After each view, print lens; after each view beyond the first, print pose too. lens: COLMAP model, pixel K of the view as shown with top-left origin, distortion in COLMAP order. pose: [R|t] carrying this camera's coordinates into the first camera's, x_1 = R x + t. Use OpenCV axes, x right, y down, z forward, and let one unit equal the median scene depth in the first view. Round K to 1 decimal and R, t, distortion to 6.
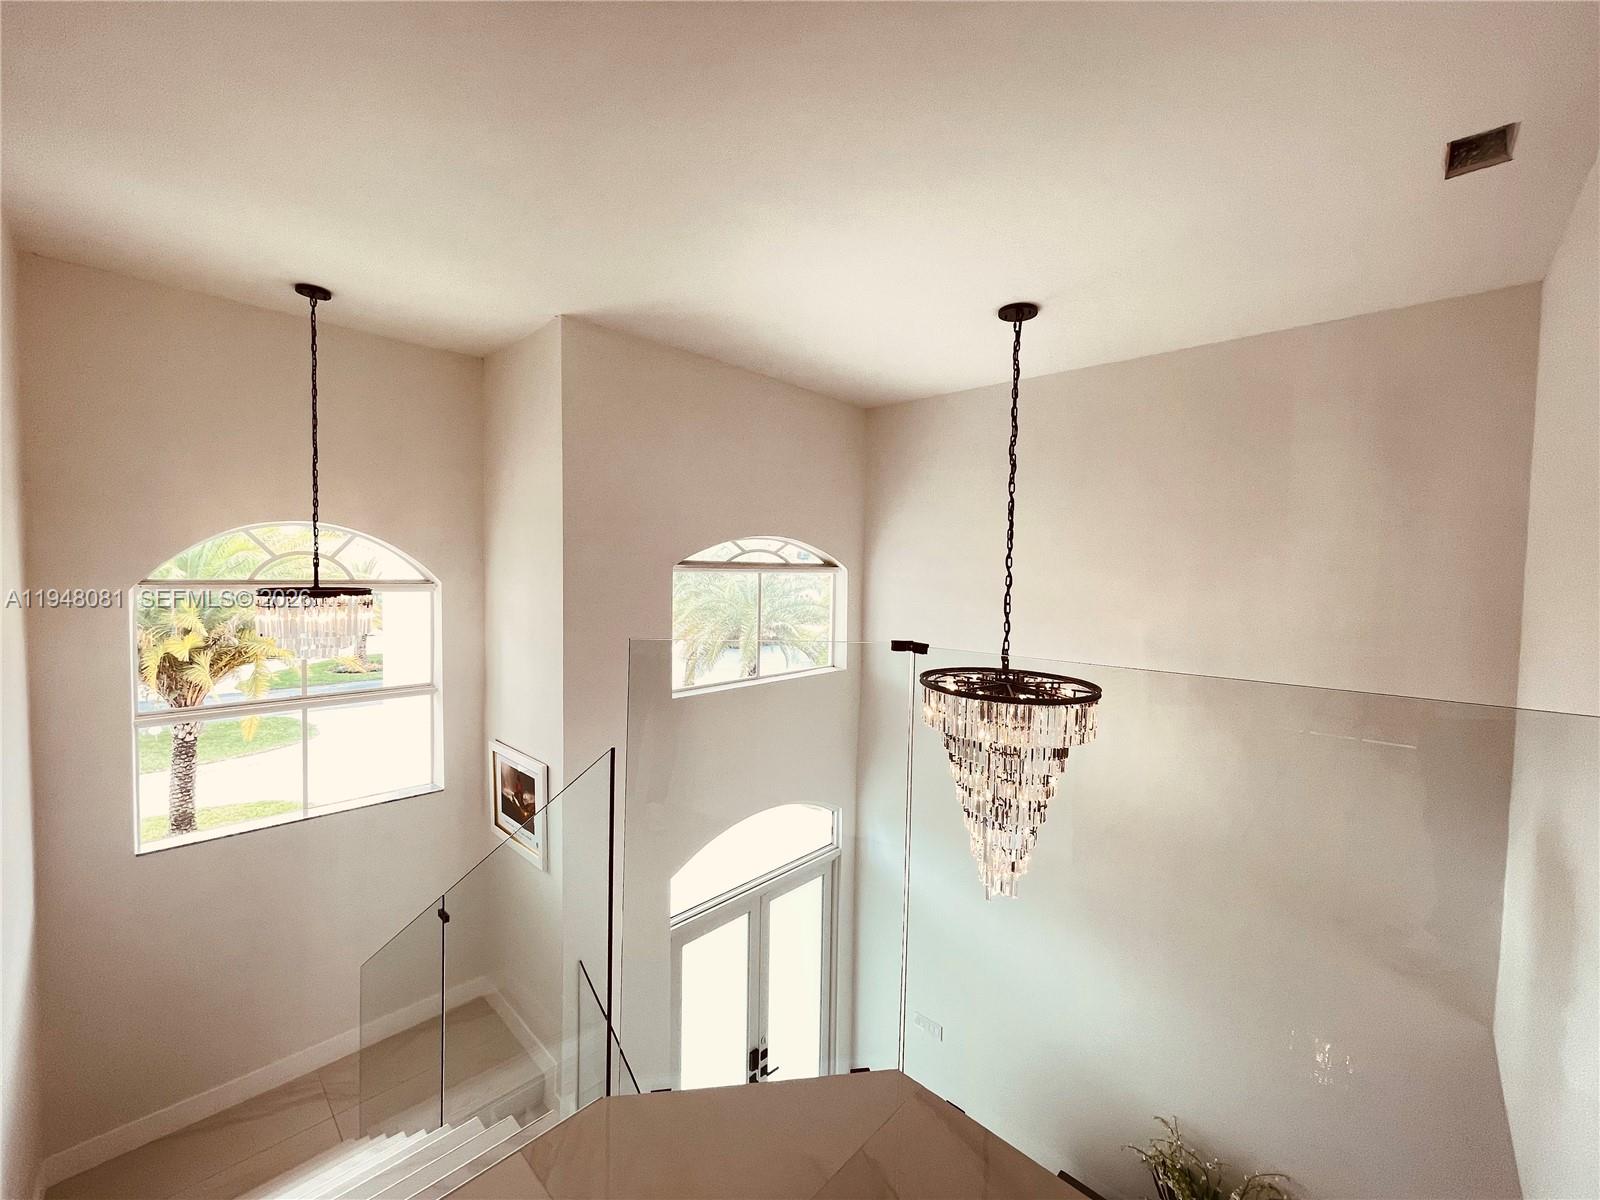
lens RADIAL K [[646.3, 0, 795.7], [0, 646.3, 593.2], [0, 0, 1]] dist [-0.000234, -0.000076]
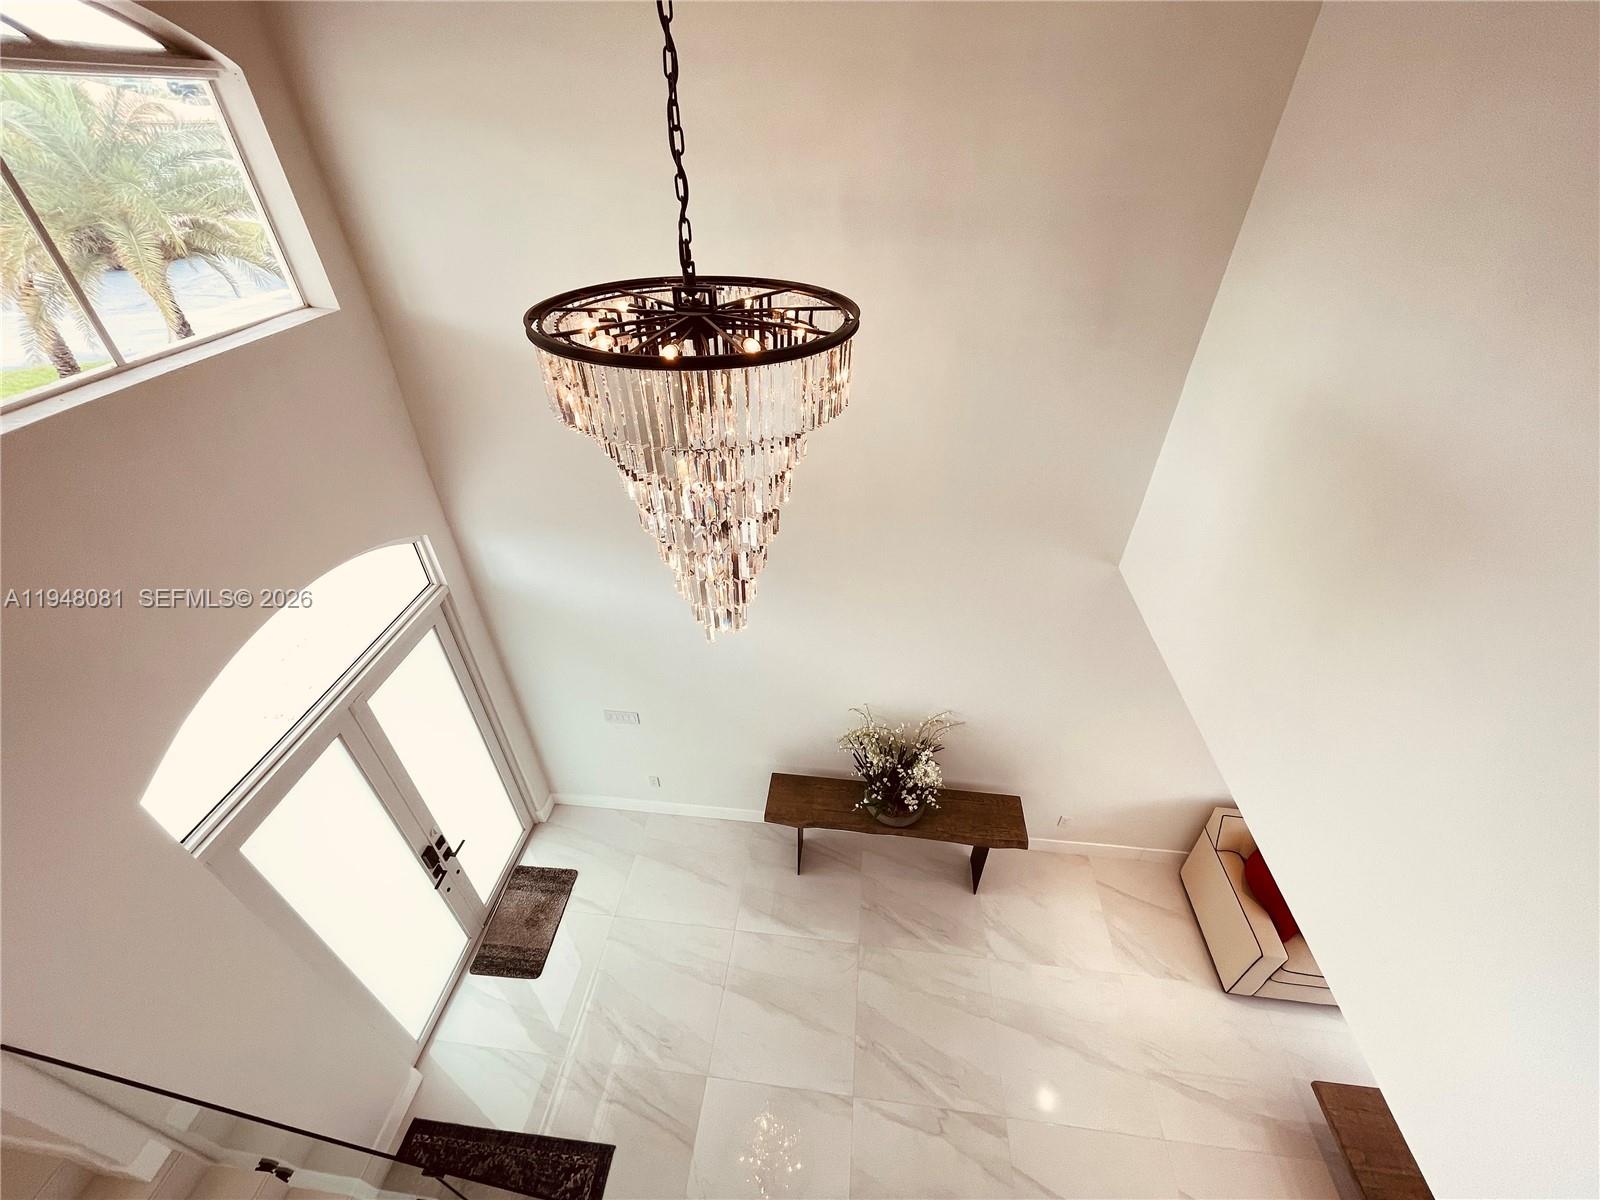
lens RADIAL K [[646.3, 0, 795.7], [0, 646.3, 593.2], [0, 0, 1]] dist [-0.000234, -0.000076]
pose [[0.791290, -0.381320, 0.477969, 0.034462], [0.040113, 0.812400, 0.581719, 0.014443], [-0.610124, -0.441136, 0.658140, 0.340832]]
